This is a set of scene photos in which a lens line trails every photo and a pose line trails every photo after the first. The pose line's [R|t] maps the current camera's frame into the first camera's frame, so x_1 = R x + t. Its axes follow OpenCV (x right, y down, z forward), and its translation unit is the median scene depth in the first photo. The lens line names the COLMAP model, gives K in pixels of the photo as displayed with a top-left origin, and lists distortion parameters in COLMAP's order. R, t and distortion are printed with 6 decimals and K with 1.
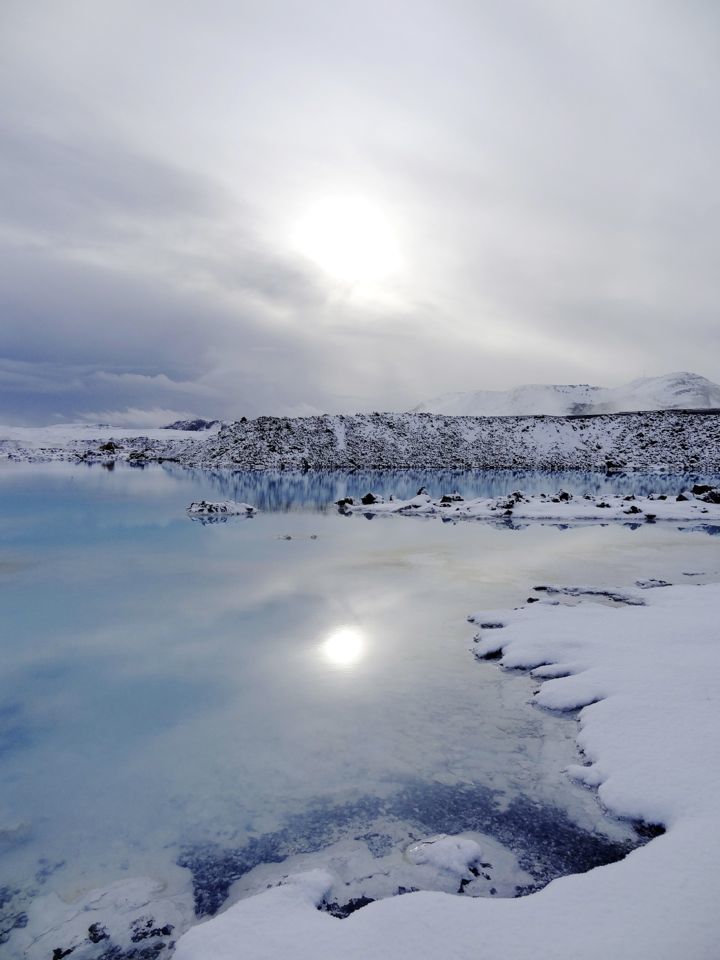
lens RADIAL K [[691.1, 0, 360.0], [0, 691.1, 480.0], [0, 0, 1]] dist [-0.014592, 0.000990]
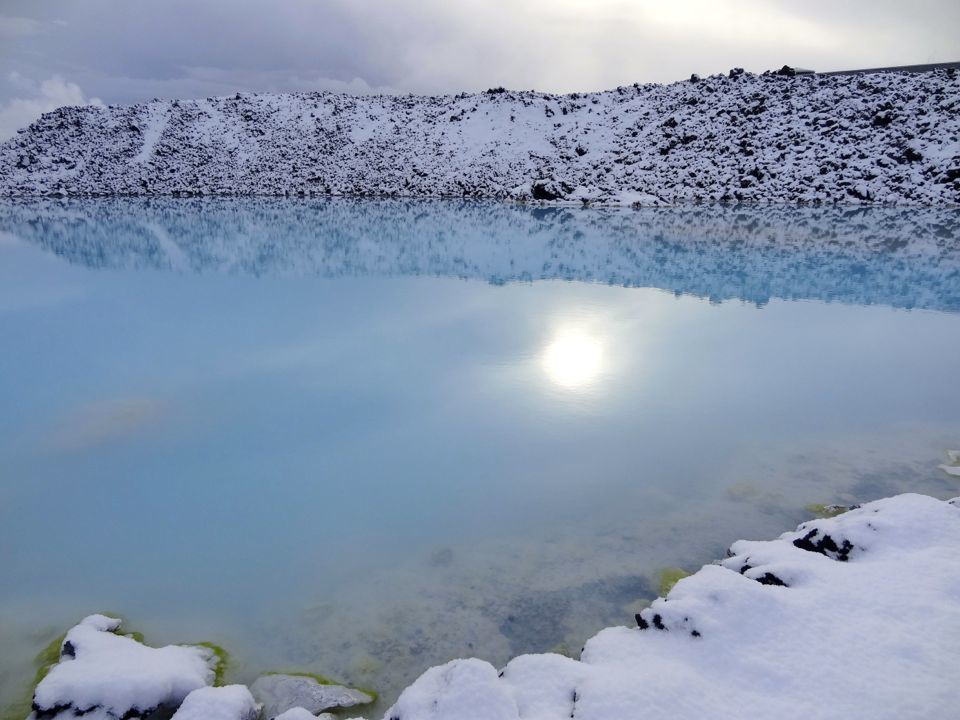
lens RADIAL K [[691.1, 0, 480.0], [0, 691.1, 360.0], [0, 0, 1]] dist [-0.014592, 0.000990]
pose [[0.983317, 0.040968, -0.177227, 0.375604], [0.002950, 0.970588, 0.240728, -0.022545], [0.181876, -0.237235, 0.954275, 0.498444]]
